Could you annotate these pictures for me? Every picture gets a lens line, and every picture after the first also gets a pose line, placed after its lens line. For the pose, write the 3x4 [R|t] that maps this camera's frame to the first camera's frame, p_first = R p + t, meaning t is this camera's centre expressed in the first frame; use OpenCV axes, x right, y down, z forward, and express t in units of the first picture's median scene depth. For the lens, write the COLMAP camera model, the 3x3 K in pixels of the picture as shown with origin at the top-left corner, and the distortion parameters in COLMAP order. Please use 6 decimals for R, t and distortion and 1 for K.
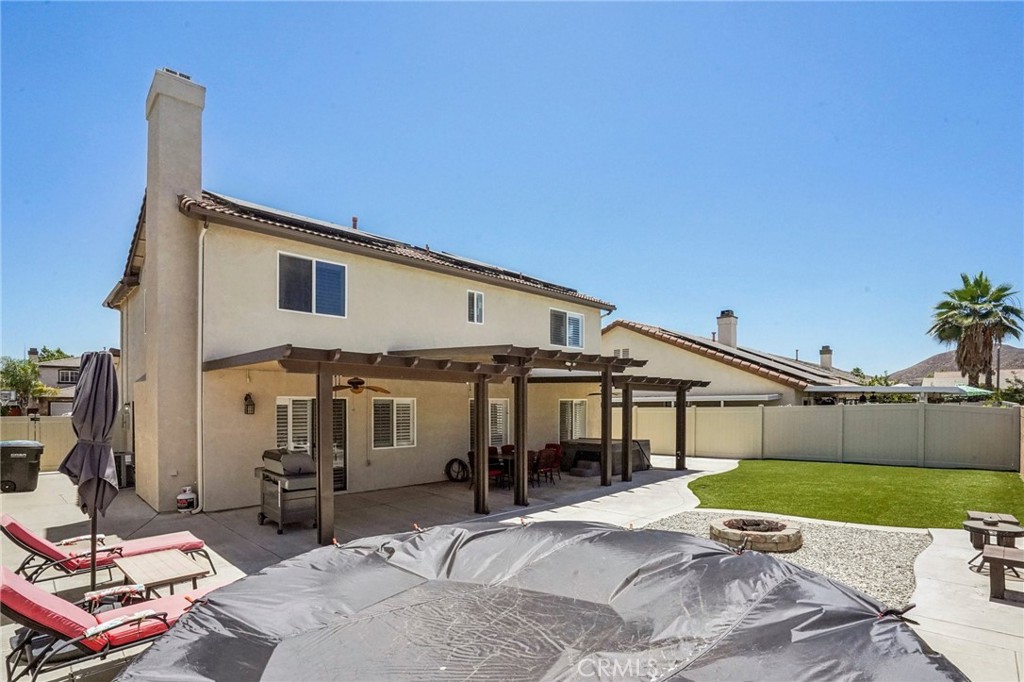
lens RADIAL K [[488.1, 0, 536.8], [0, 488.1, 410.8], [0, 0, 1]] dist [-0.038385, 0.016702]
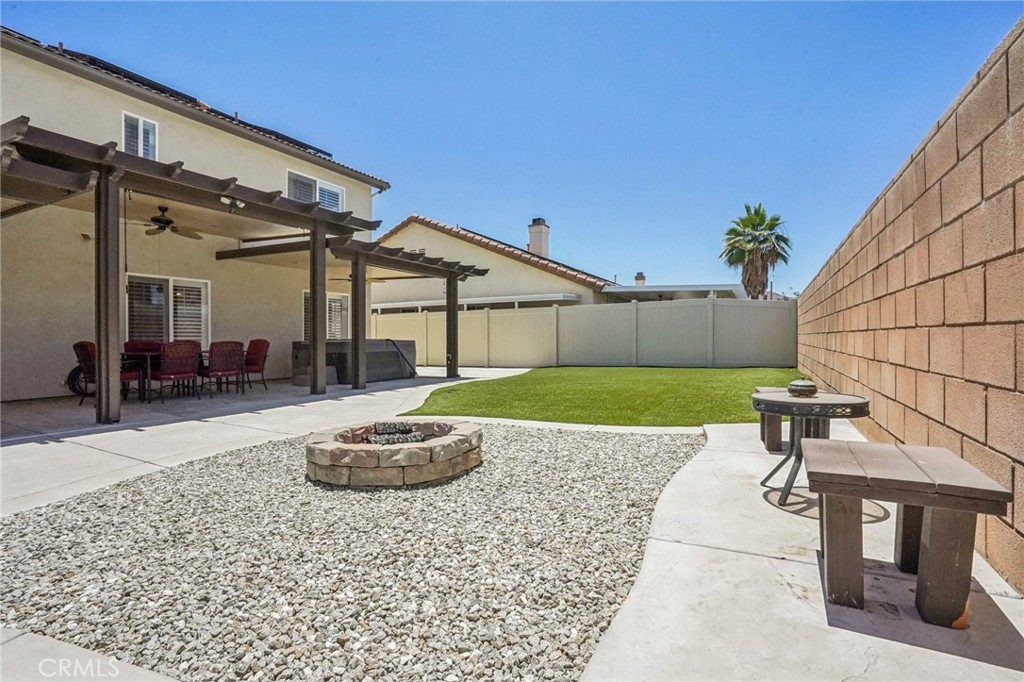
lens RADIAL K [[488.1, 0, 514.0], [0, 488.1, 331.2], [0, 0, 1]] dist [-0.038385, 0.016702]
pose [[0.961164, 0.002215, 0.275969, 0.138586], [0.000965, 0.999935, -0.011388, 0.044742], [-0.275976, 0.011212, 0.961099, 0.157236]]
